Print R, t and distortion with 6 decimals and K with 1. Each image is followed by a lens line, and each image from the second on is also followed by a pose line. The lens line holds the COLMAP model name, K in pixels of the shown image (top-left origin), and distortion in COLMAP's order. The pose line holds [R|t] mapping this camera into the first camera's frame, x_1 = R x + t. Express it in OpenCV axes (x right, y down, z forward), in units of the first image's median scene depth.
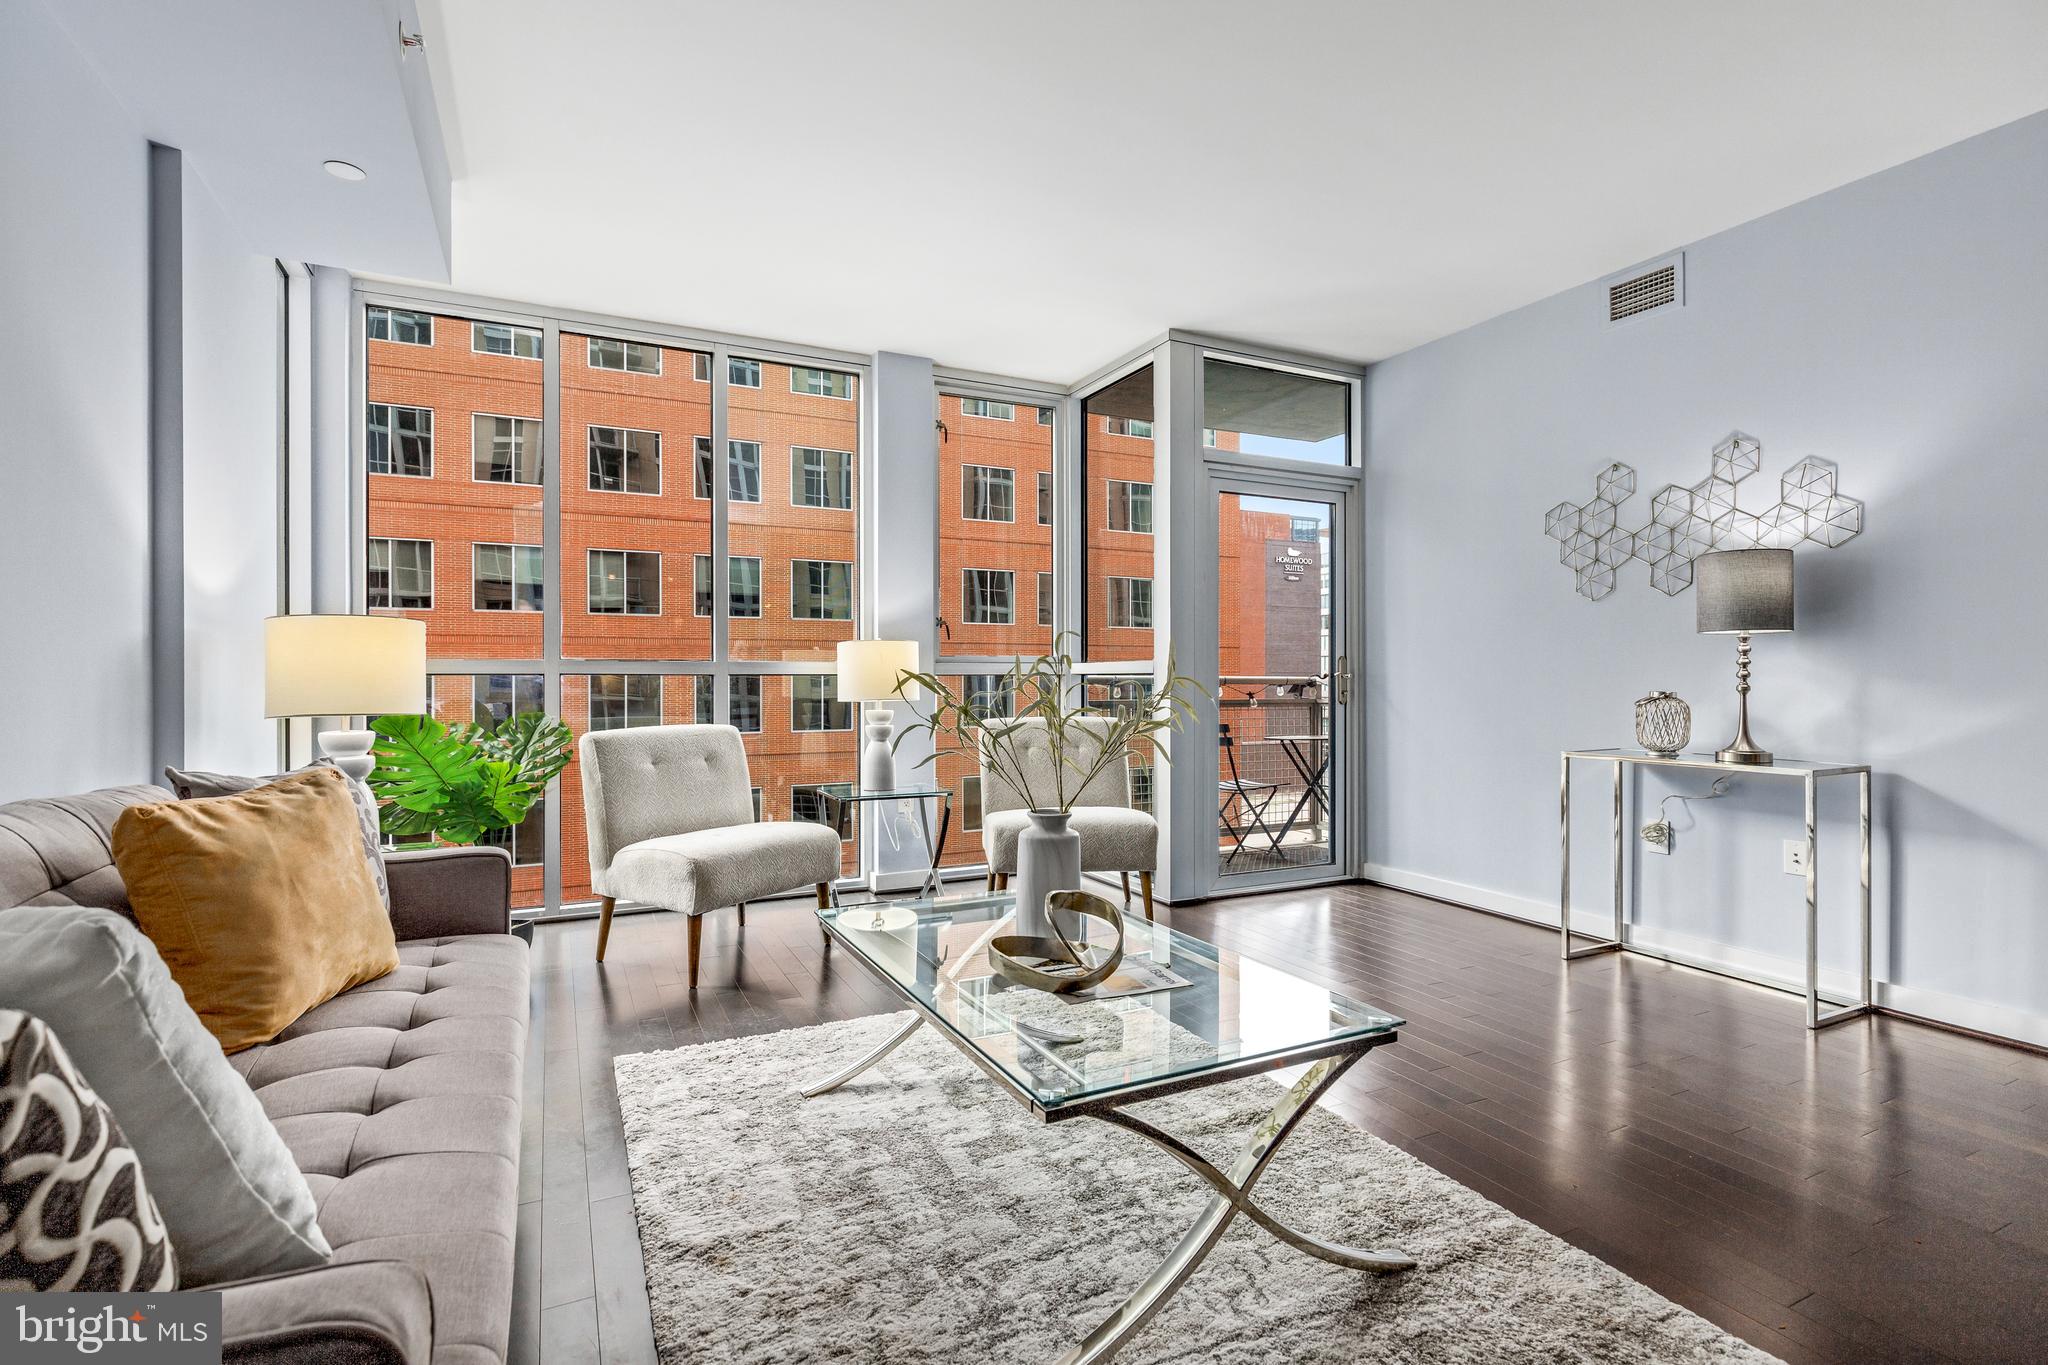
lens RADIAL K [[952.5, 0, 1021.1], [0, 952.5, 677.1], [0, 0, 1]] dist [-0.004206, -0.000404]
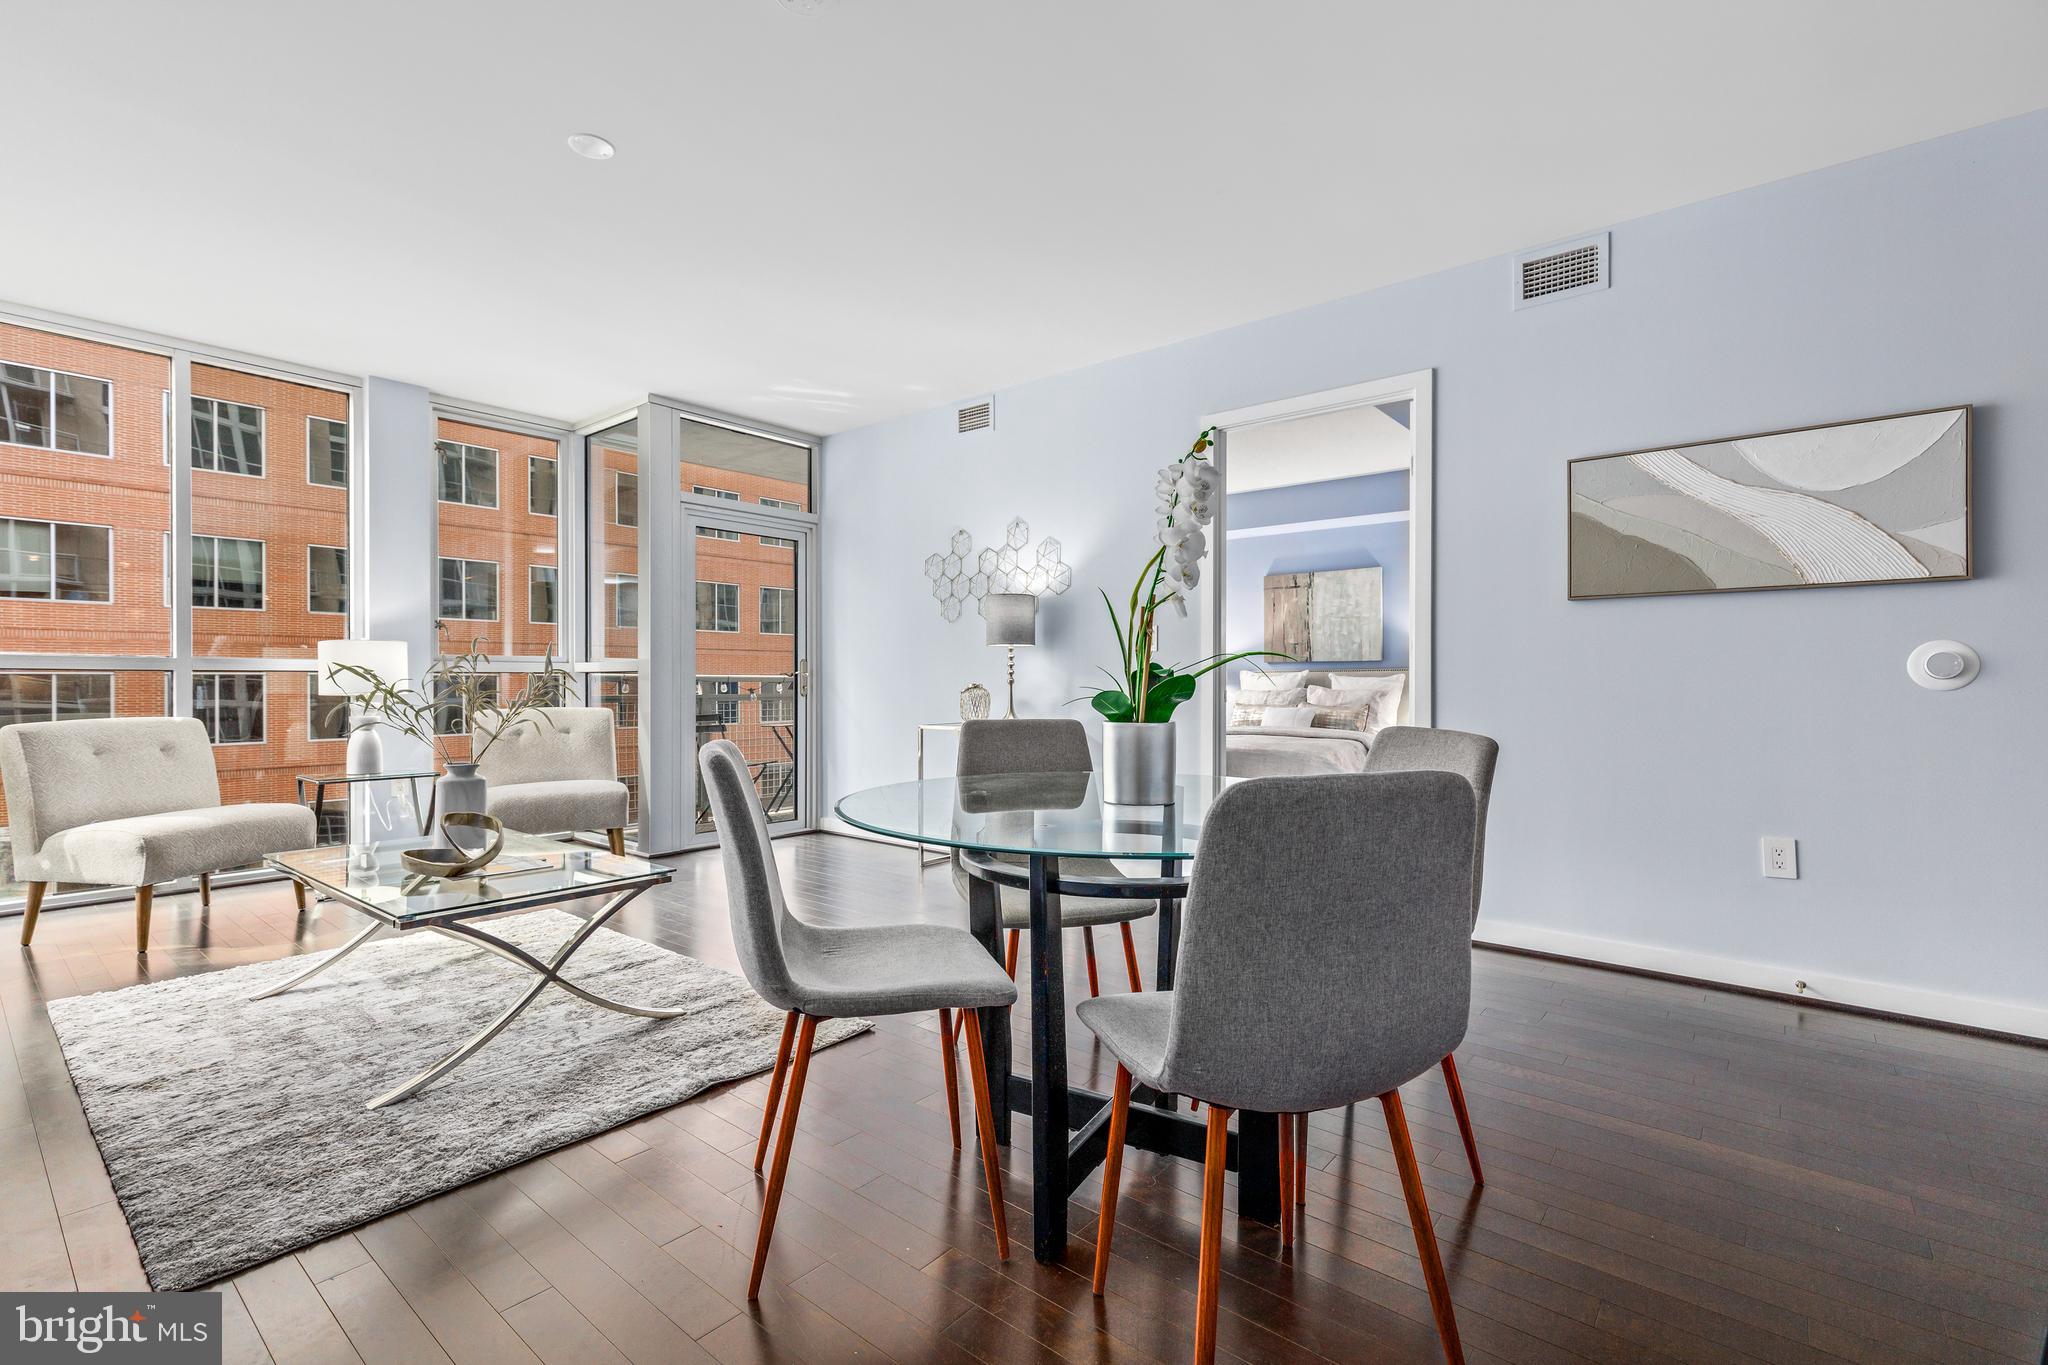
lens RADIAL K [[909.4, 0, 1016.8], [0, 909.4, 683.3], [0, 0, 1]] dist [0.004605, -0.000348]
pose [[0.913863, -0.000226, 0.406023, 0.136627], [-0.001138, 0.999994, 0.003117, 0.009282], [-0.406021, -0.003311, 0.913858, -0.340579]]
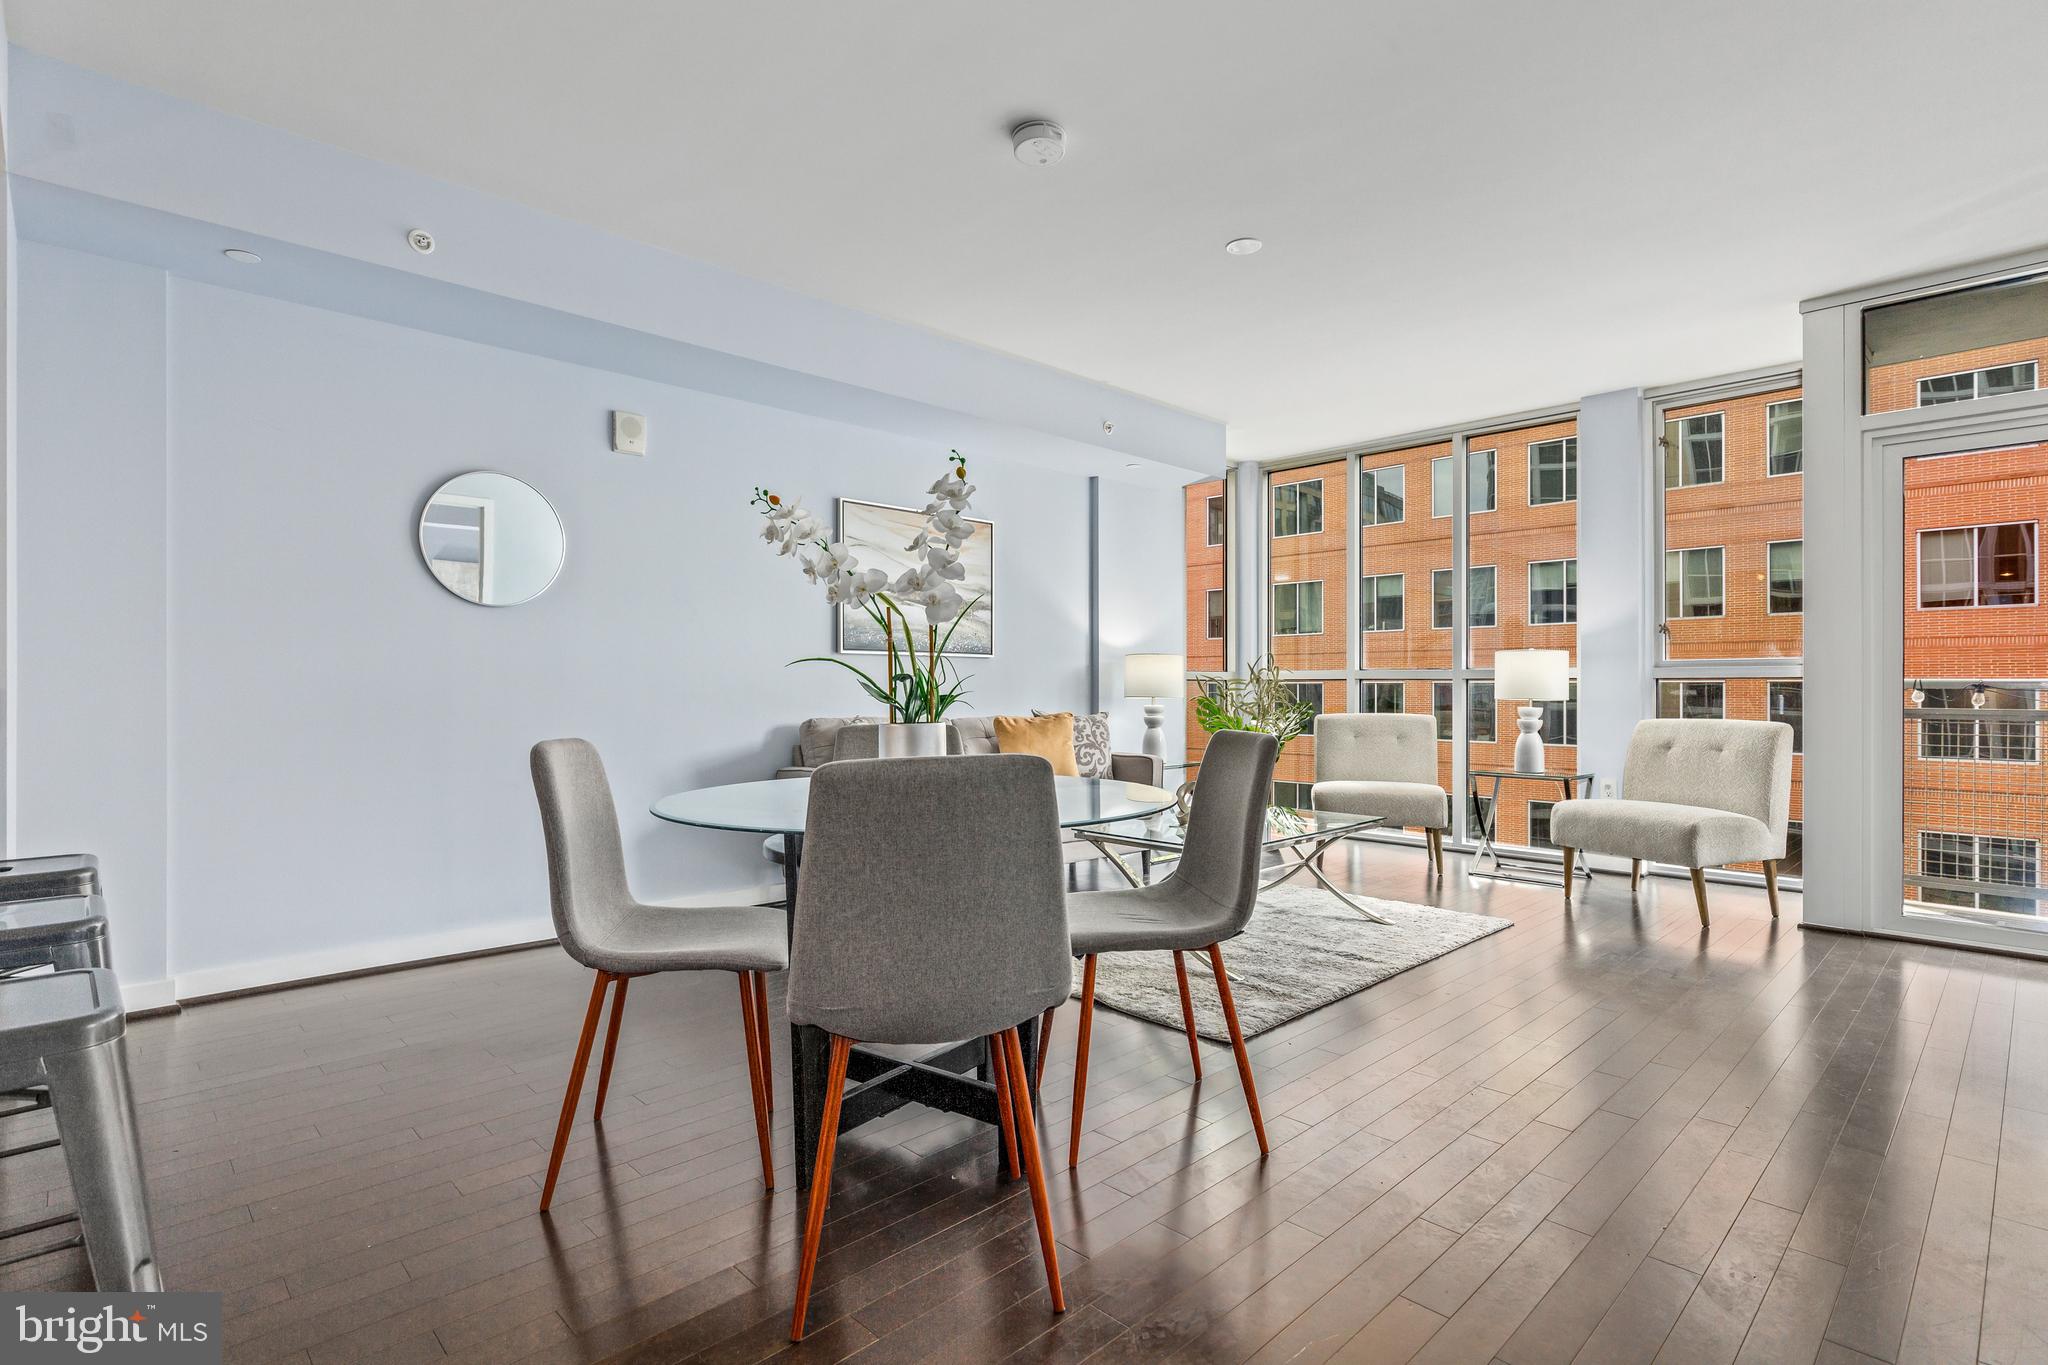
lens RADIAL K [[996.2, 0, 1018.3], [0, 996.2, 683.6], [0, 0, 1]] dist [-0.005081, -0.000618]
pose [[0.305014, -0.002044, -0.952346, 1.021474], [-0.001971, 0.999994, -0.002778, 0.011084], [0.952346, 0.002725, 0.305008, -0.017390]]
